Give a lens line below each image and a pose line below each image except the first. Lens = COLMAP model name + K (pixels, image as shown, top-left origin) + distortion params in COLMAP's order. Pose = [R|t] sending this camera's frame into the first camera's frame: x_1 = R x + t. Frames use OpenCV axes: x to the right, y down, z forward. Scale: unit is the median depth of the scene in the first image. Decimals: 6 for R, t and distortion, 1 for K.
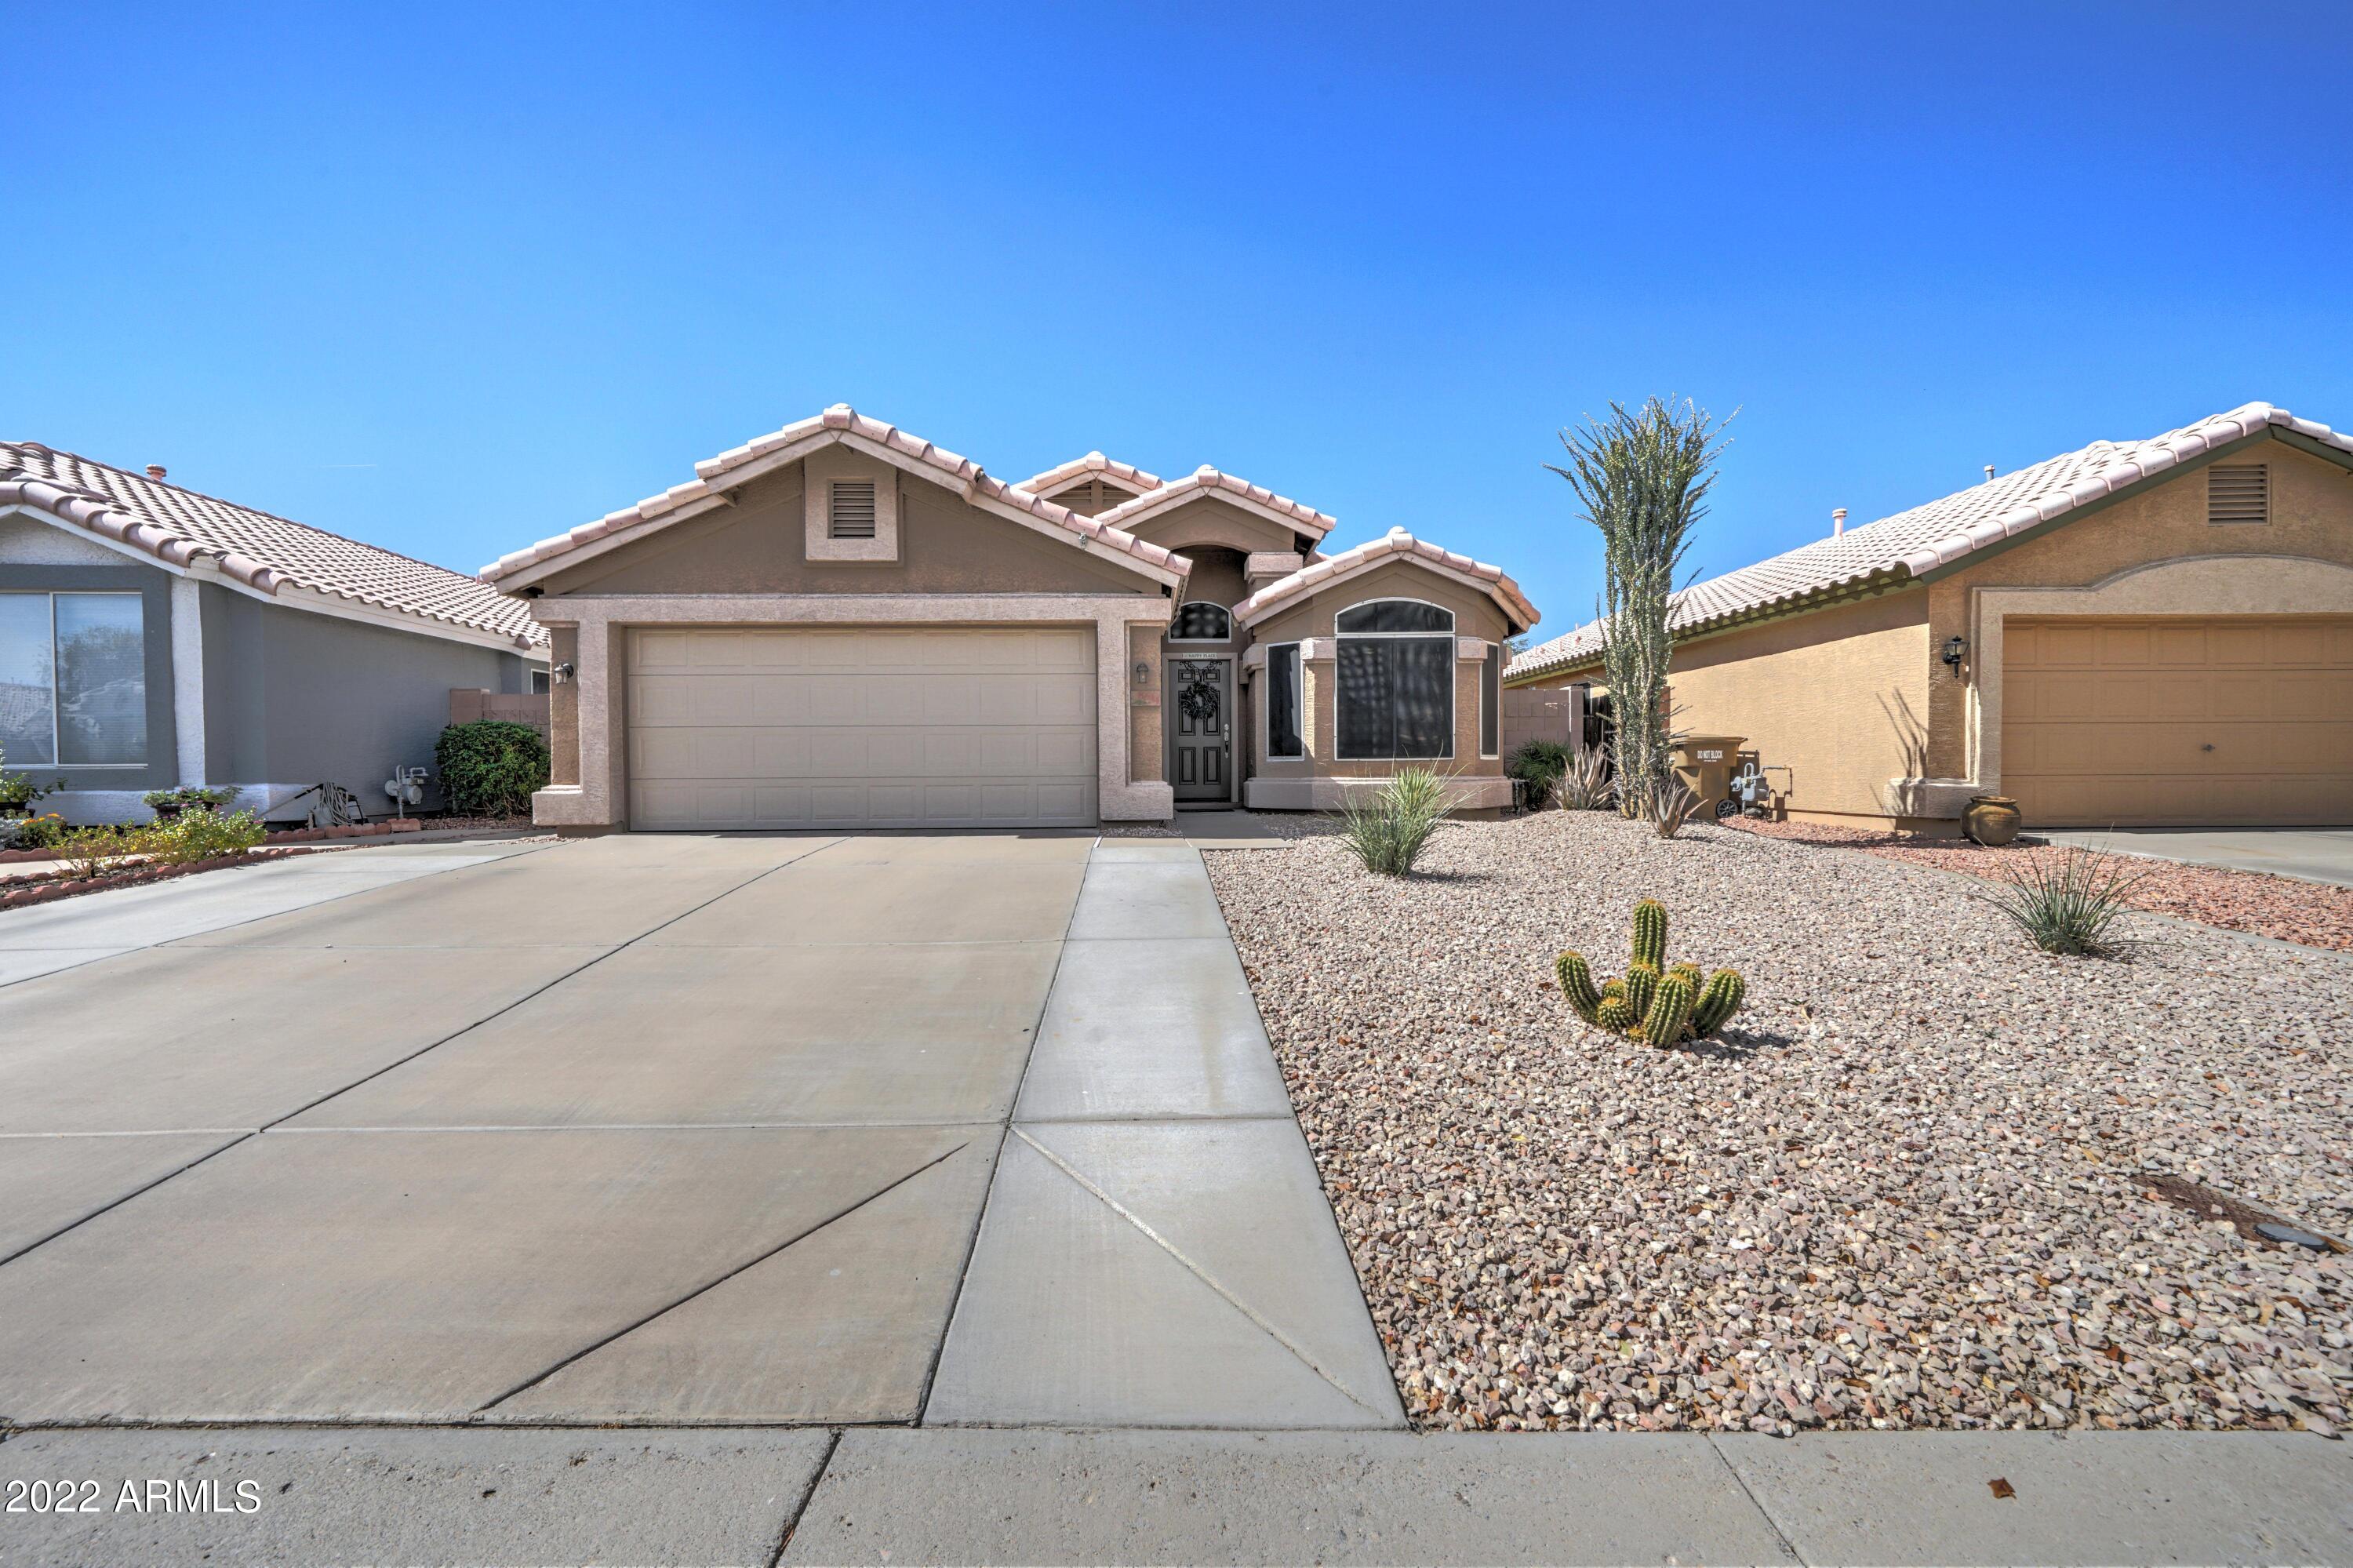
lens RADIAL K [[895.4, 0, 1181.8], [0, 895.4, 786.8], [0, 0, 1]] dist [-0.010885, 0.000353]
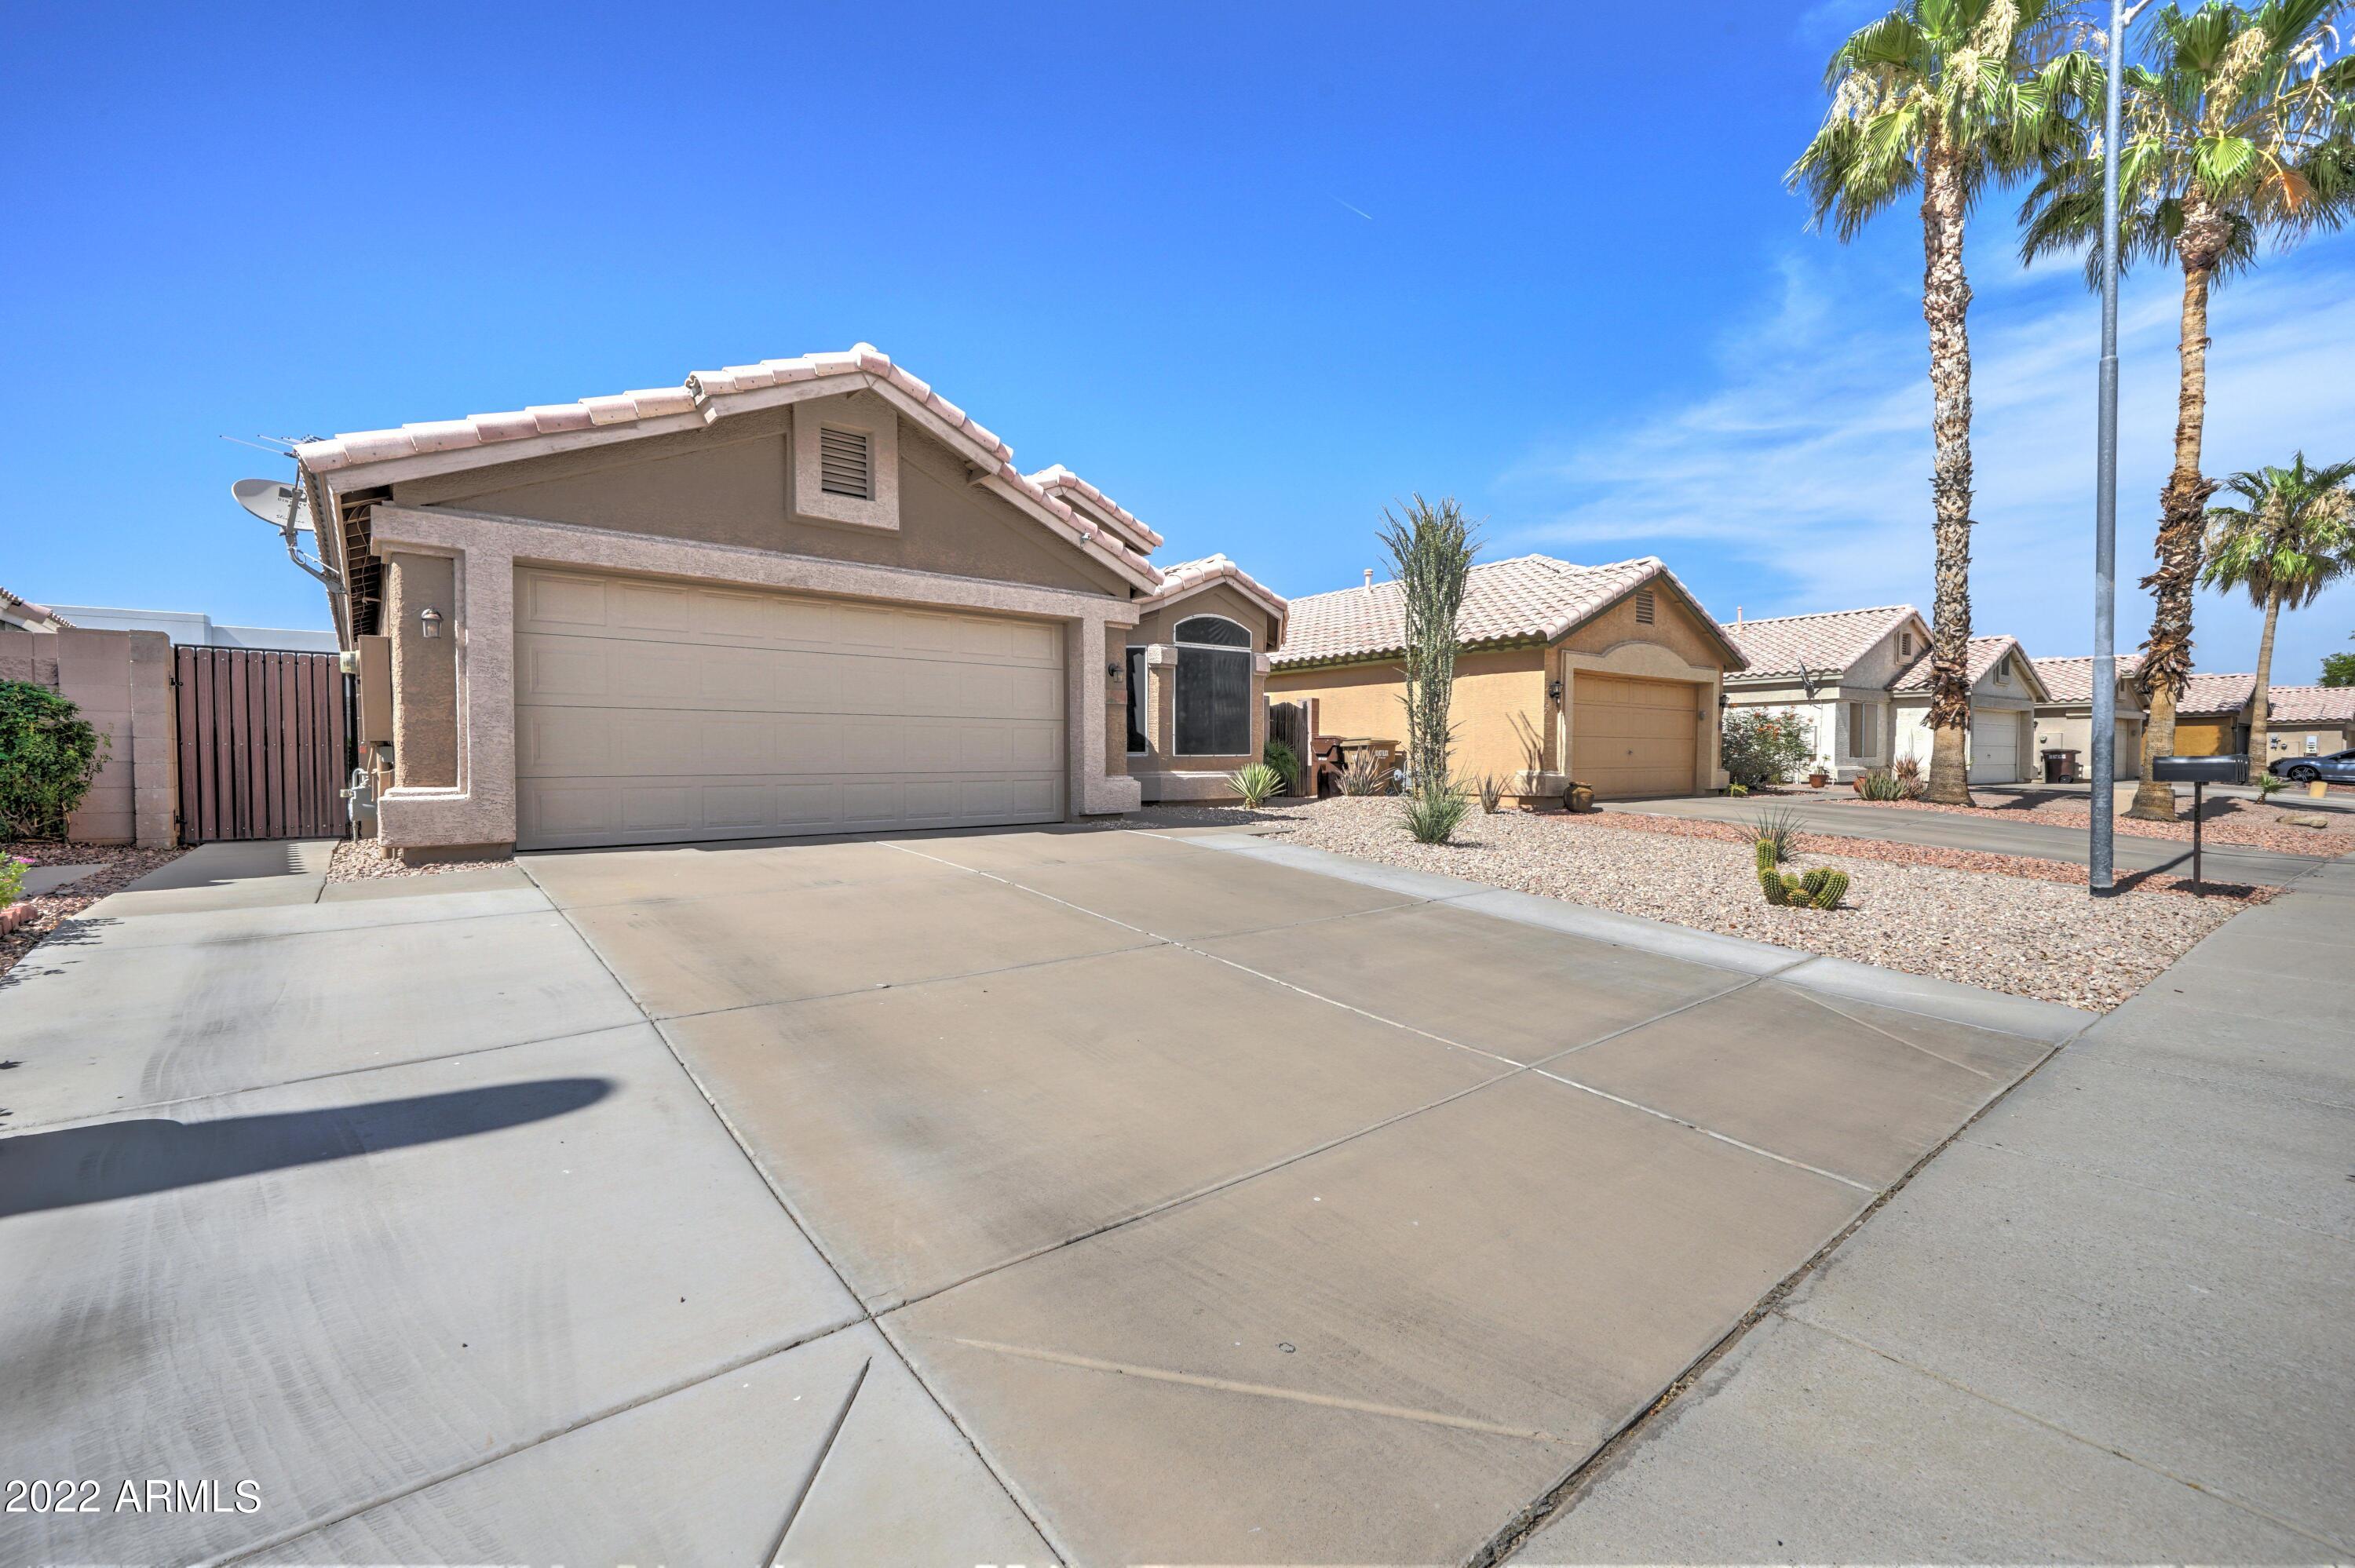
lens RADIAL K [[950.5, 0, 1179.2], [0, 950.5, 777.5], [0, 0, 1]] dist [0.004207, 0.000056]
pose [[0.790757, -0.007628, 0.612082, -0.670659], [0.009349, 0.999956, 0.000383, -0.003999], [-0.612058, 0.005420, 0.790794, 0.076509]]
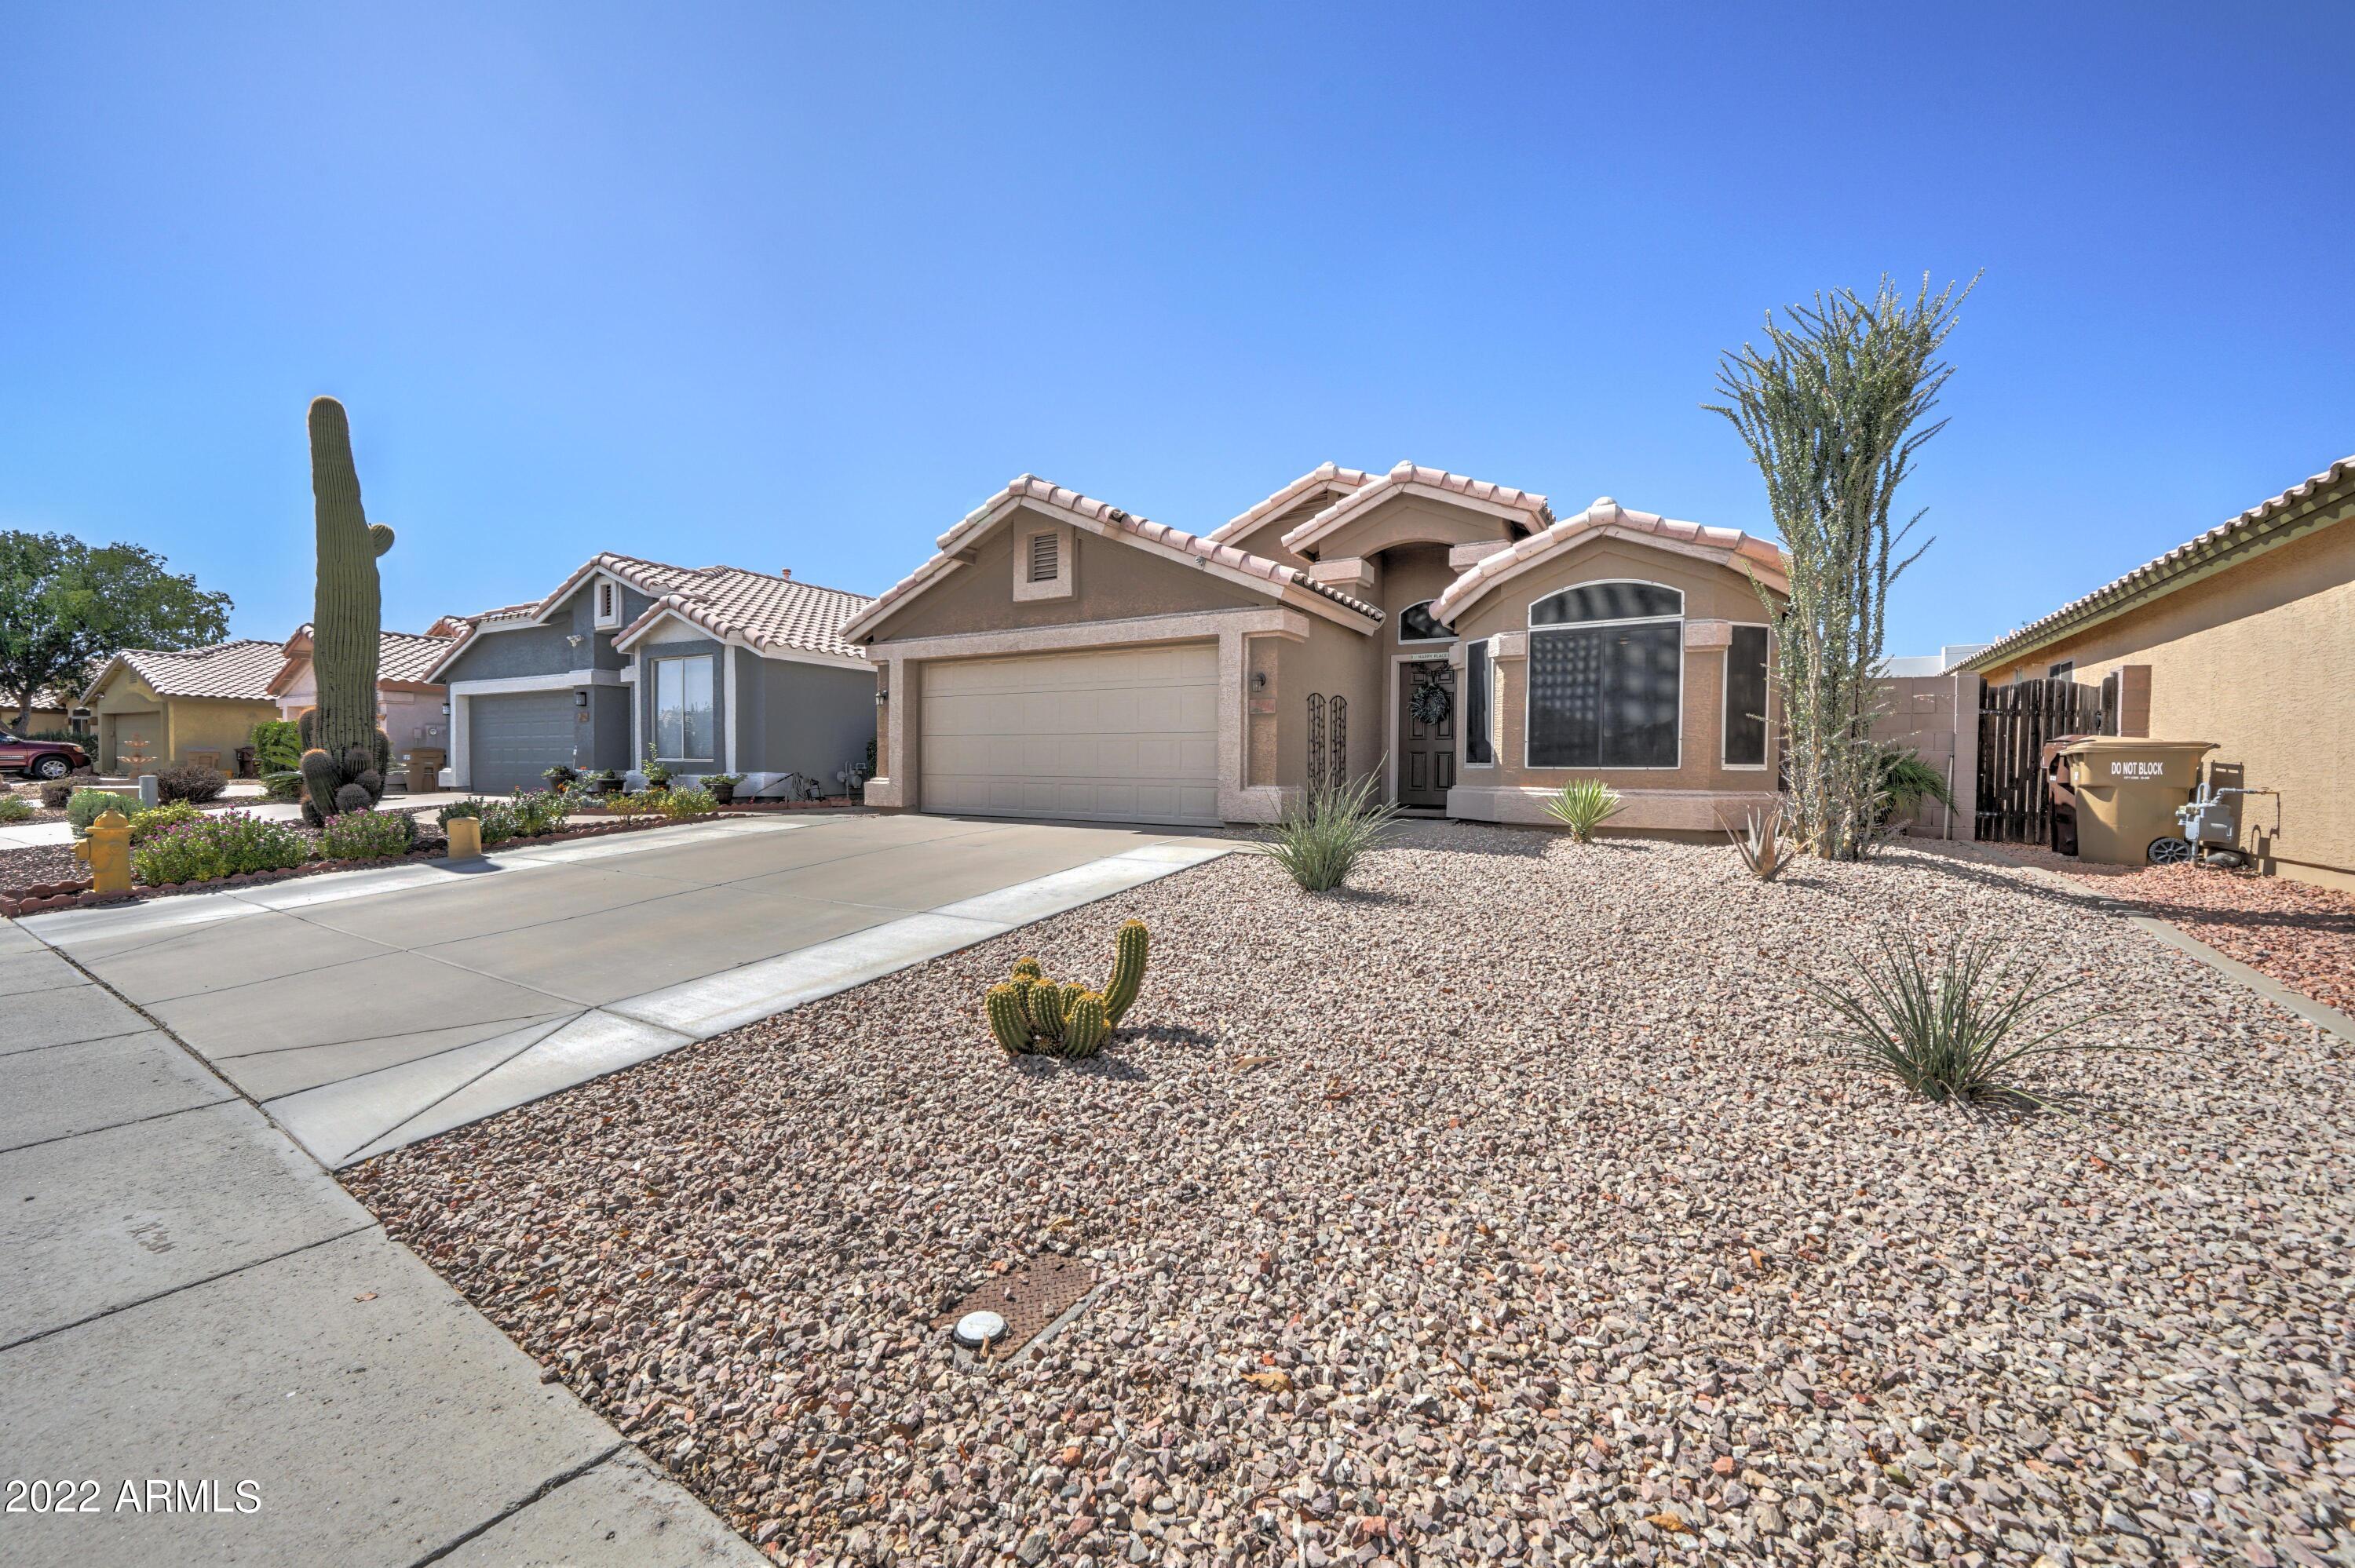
lens RADIAL K [[896.0, 0, 1190.1], [0, 896.0, 787.5], [0, 0, 1]] dist [-0.010885, 0.000353]
pose [[0.840990, 0.027399, -0.540357, 0.458869], [-0.025543, 0.999614, 0.010931, -0.014168], [0.540448, 0.004609, 0.841365, 0.081648]]
